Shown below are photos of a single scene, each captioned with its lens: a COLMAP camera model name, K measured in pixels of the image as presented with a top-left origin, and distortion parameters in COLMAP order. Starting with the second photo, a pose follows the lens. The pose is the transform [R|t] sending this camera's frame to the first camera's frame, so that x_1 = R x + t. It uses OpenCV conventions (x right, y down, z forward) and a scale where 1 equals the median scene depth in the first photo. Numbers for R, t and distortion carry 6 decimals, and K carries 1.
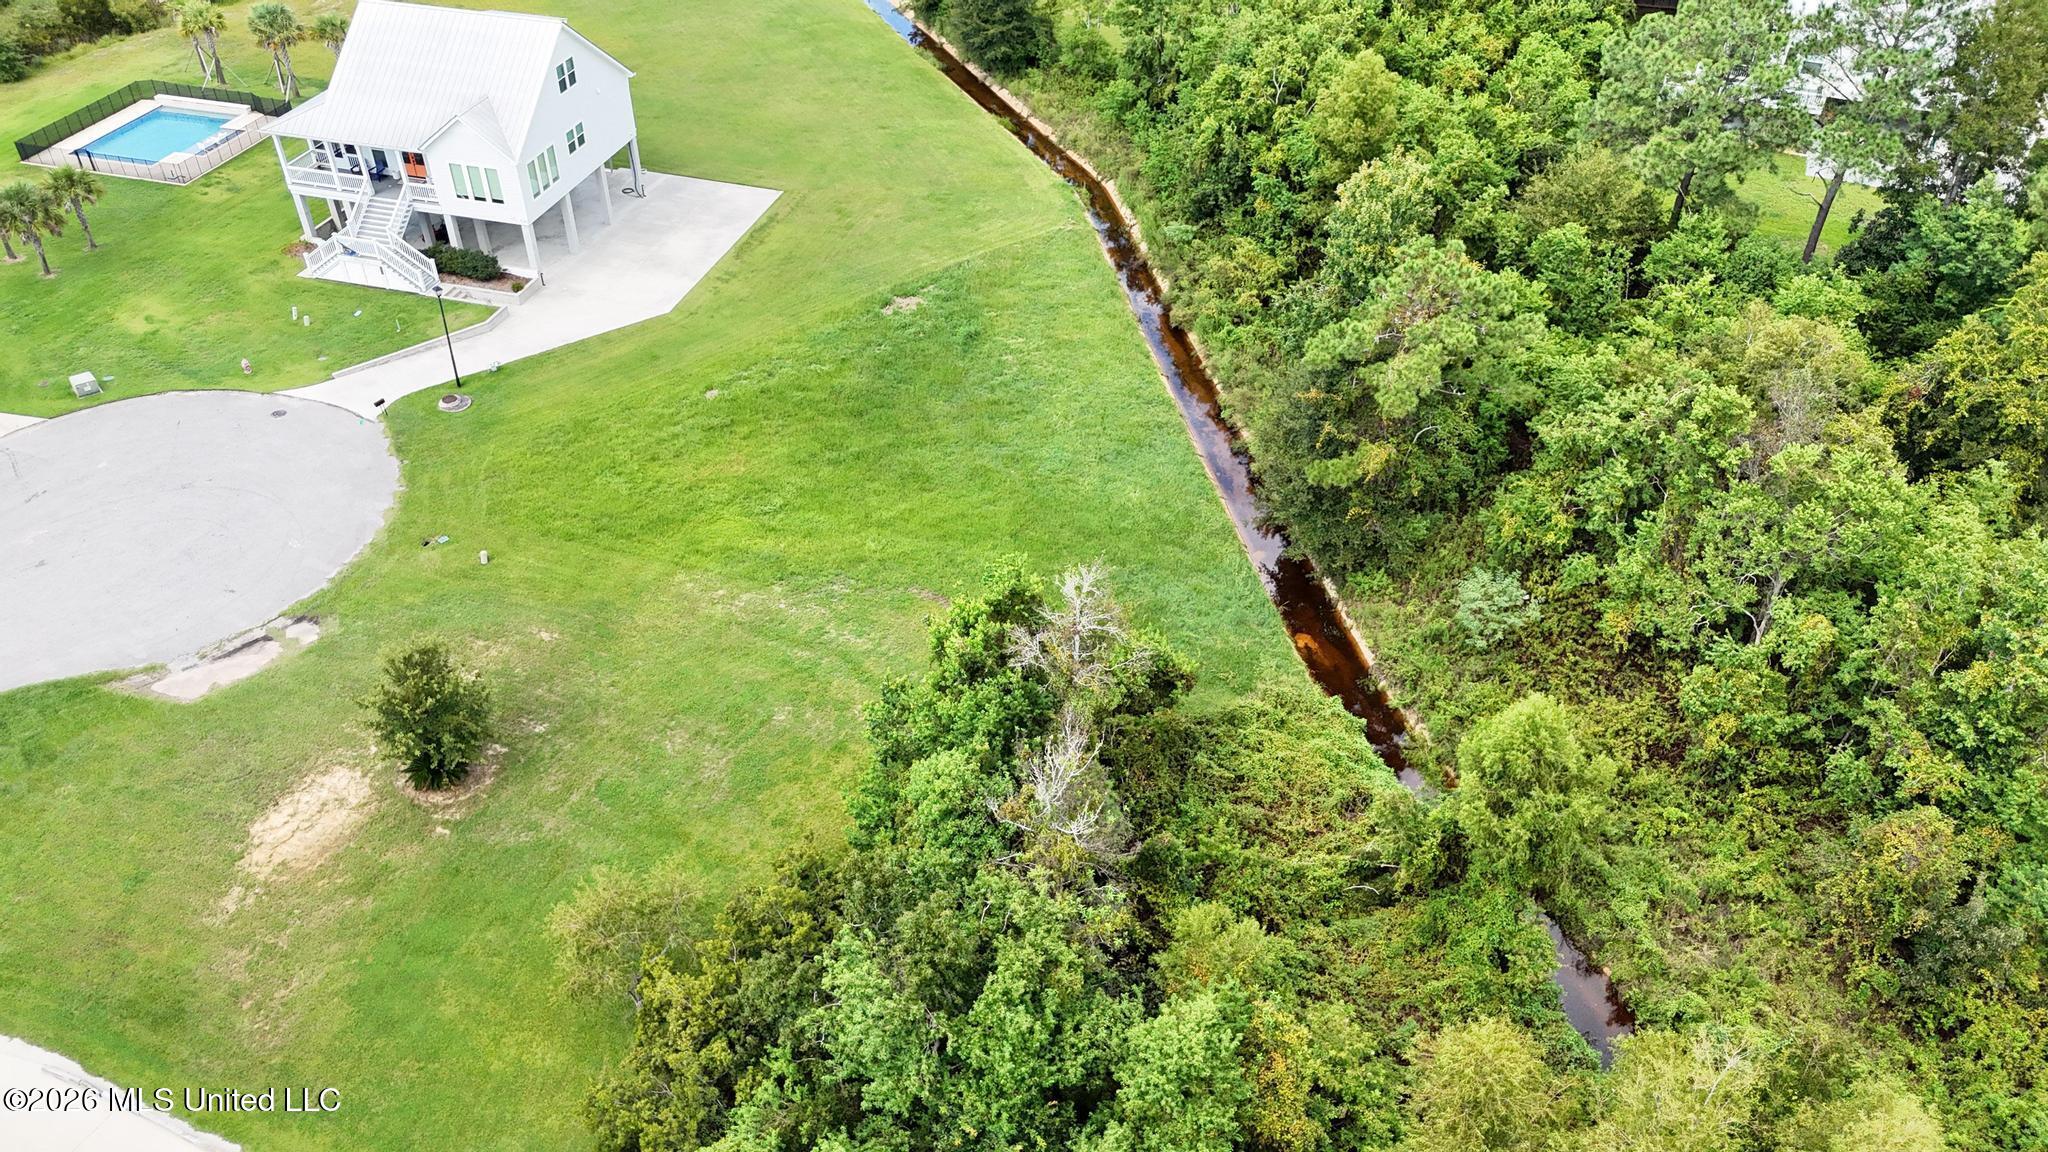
lens RADIAL K [[1494.9, 0, 1024.0], [0, 1494.9, 576.0], [0, 0, 1]] dist [0.083152, -0.078085]
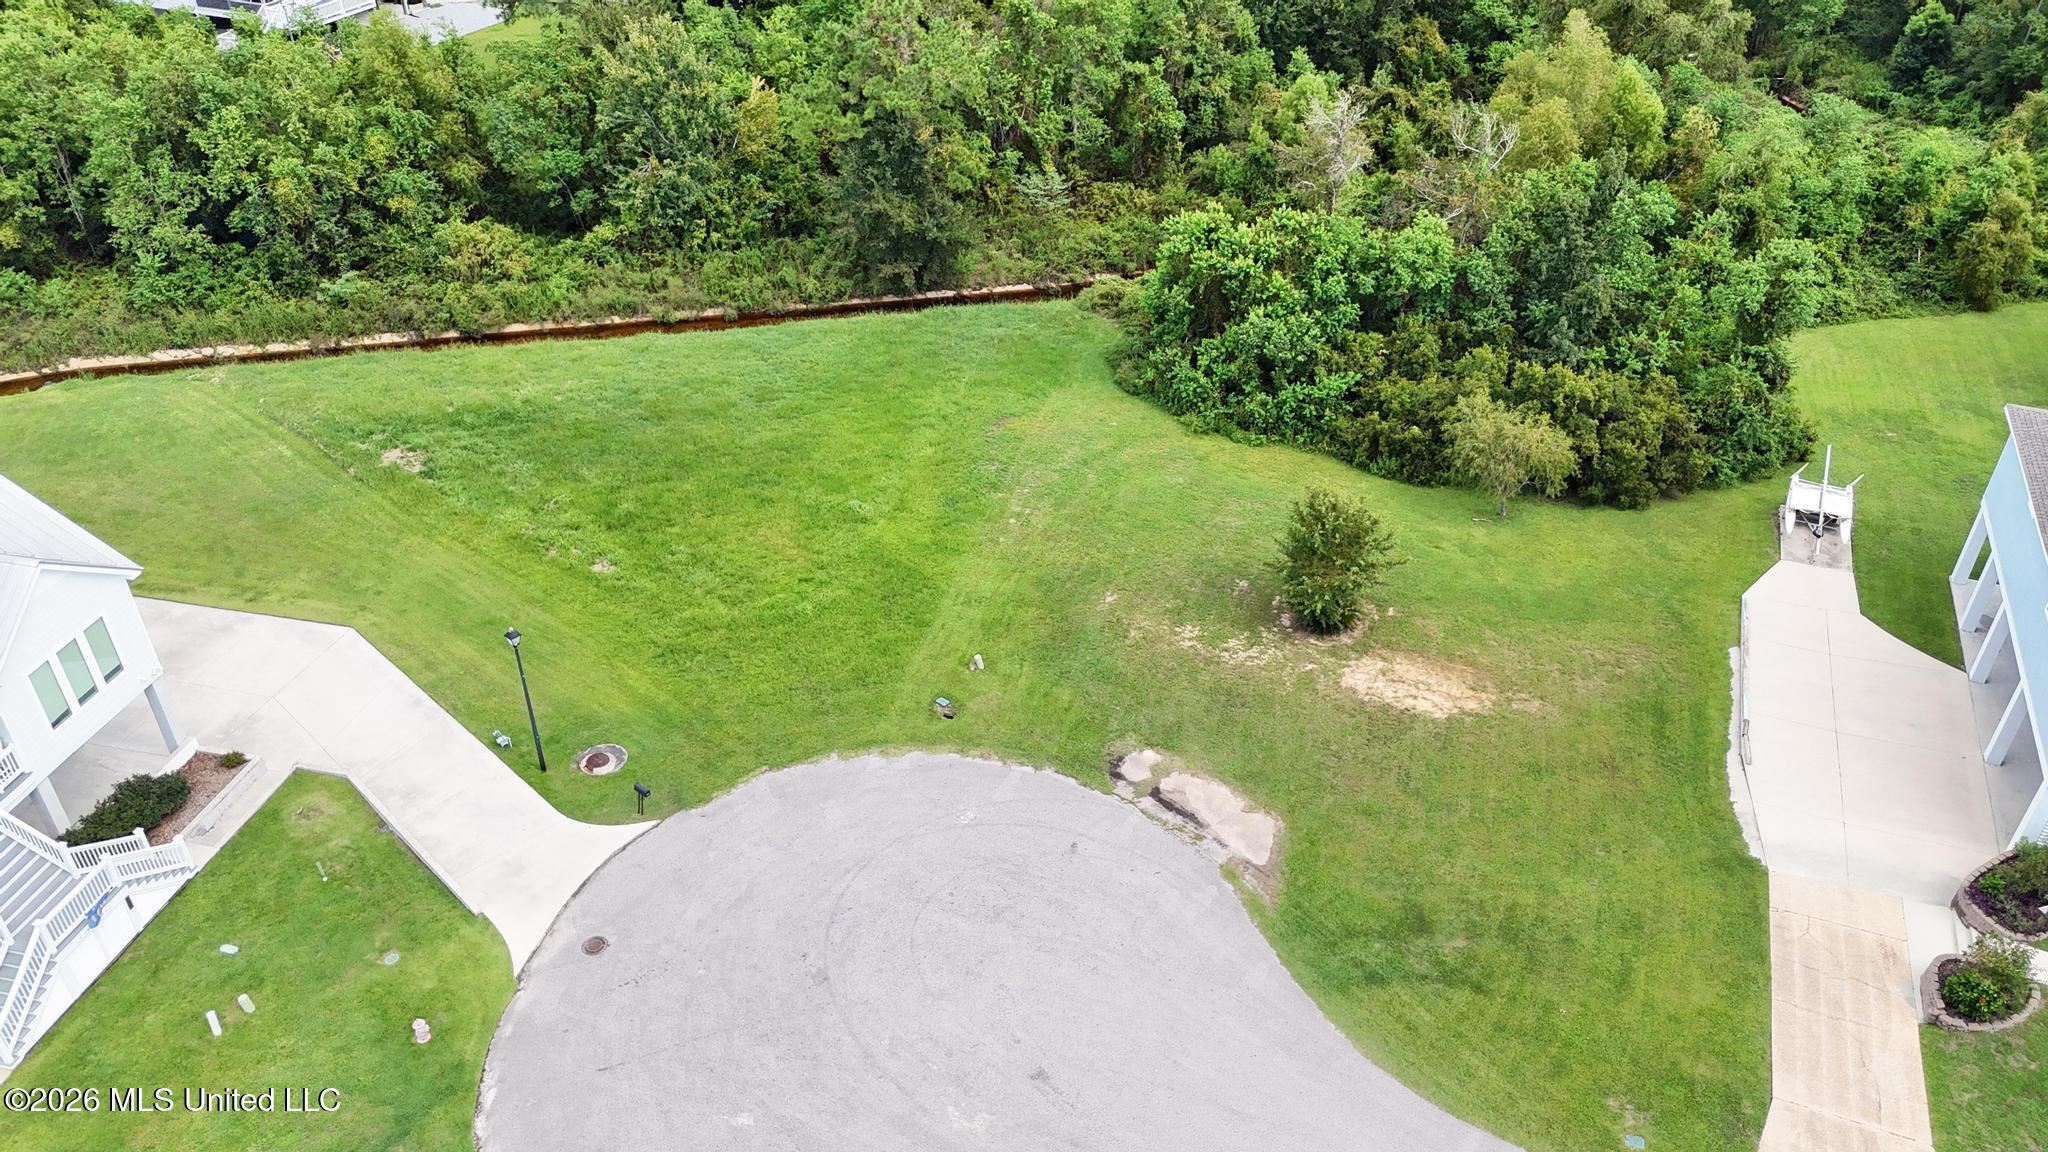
lens RADIAL K [[1494.9, 0, 1024.0], [0, 1494.9, 576.0], [0, 0, 1]] dist [0.083152, -0.078085]
pose [[-0.031065, -0.583746, 0.811342, -0.889067], [0.619483, 0.625783, 0.473958, -0.371031], [-0.784395, 0.517336, 0.342181, 0.603769]]
